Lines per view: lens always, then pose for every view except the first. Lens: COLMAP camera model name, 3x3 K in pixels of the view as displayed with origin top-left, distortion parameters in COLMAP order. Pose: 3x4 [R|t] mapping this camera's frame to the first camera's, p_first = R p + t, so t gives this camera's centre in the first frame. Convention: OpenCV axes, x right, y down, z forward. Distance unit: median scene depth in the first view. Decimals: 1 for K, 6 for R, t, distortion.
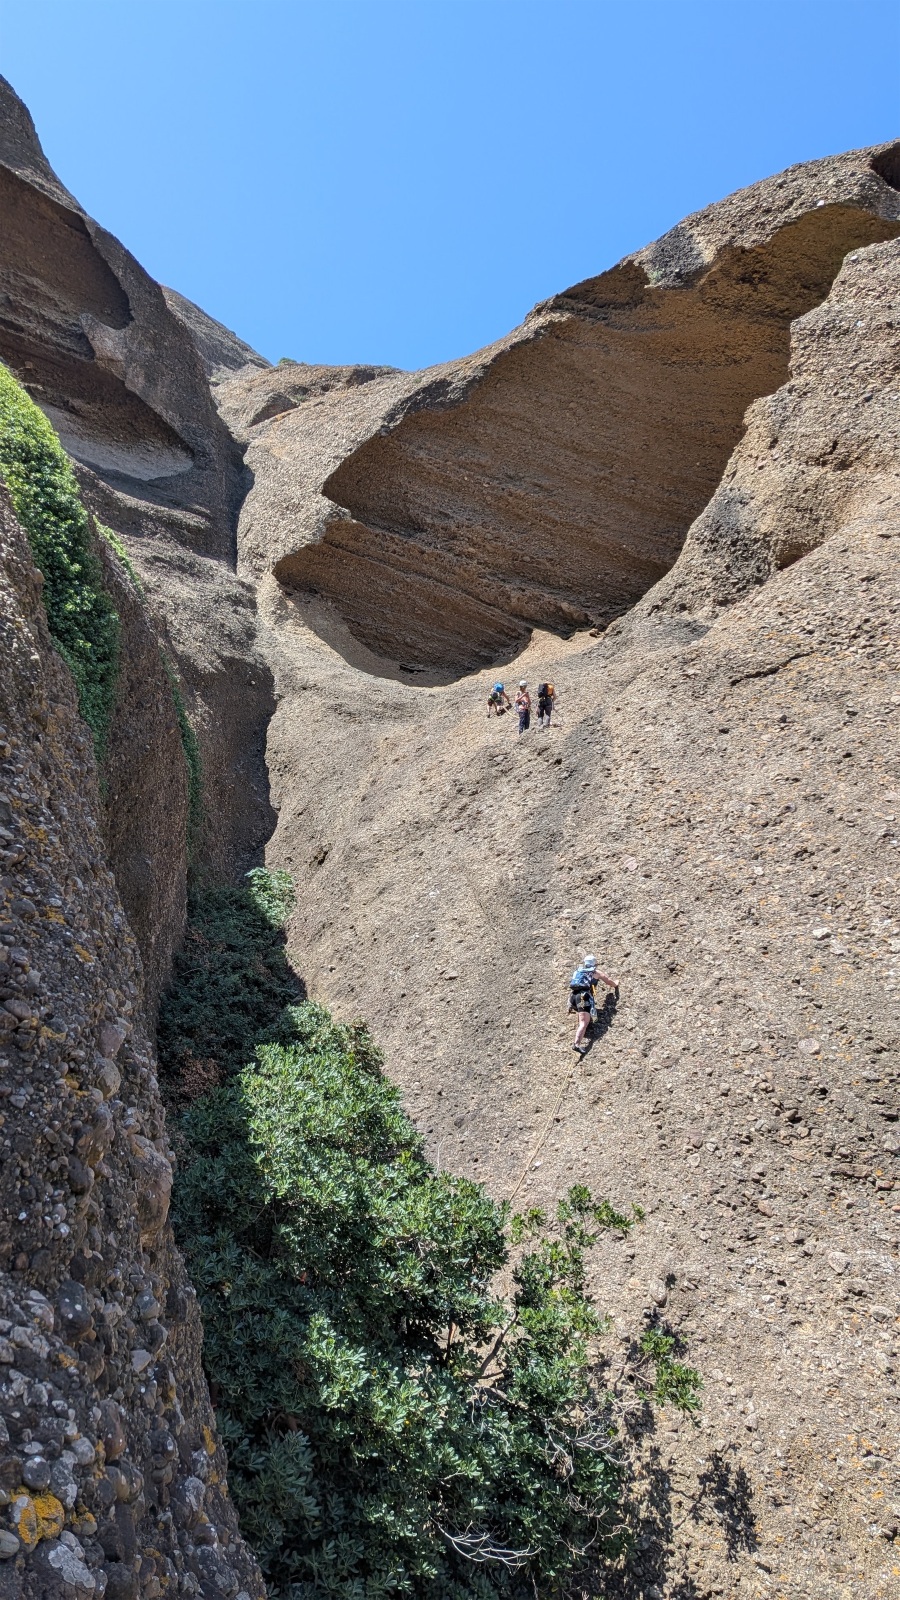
lens RADIAL K [[1142.9, 0, 442.6], [0, 1142.9, 793.1], [0, 0, 1]] dist [0.060175, -0.090920]
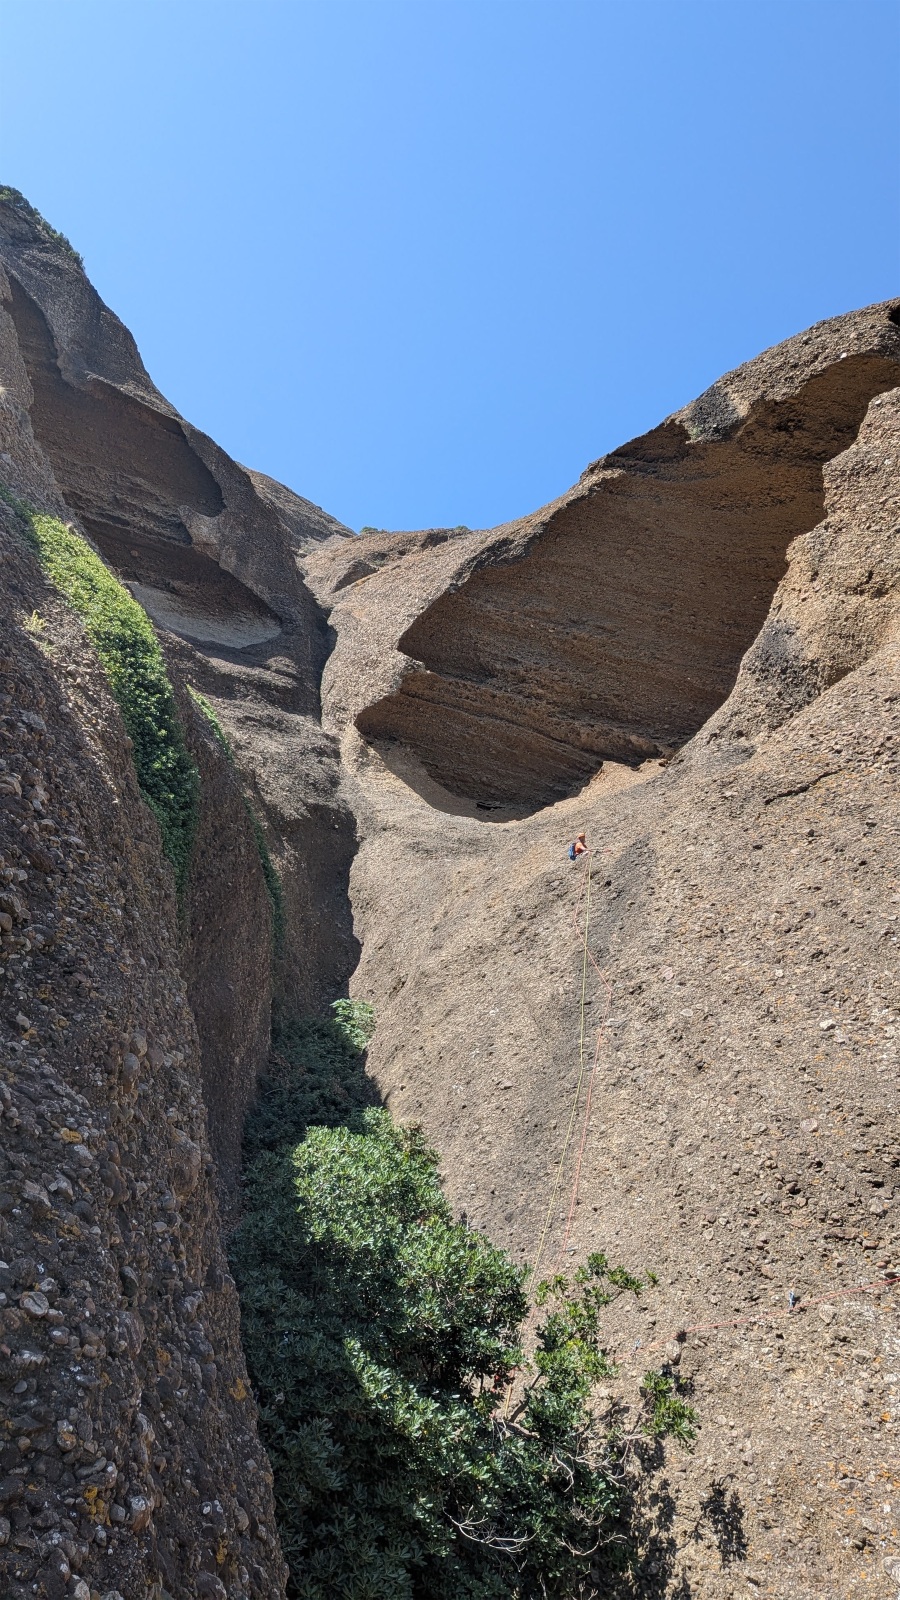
lens RADIAL K [[1142.9, 0, 404.8], [0, 1142.9, 785.9], [0, 0, 1]] dist [0.060175, -0.090920]
pose [[0.992088, -0.052215, -0.114174, 0.050366], [0.037024, 0.990645, -0.131345, 0.019087], [0.119964, 0.126078, 0.984740, -0.106332]]
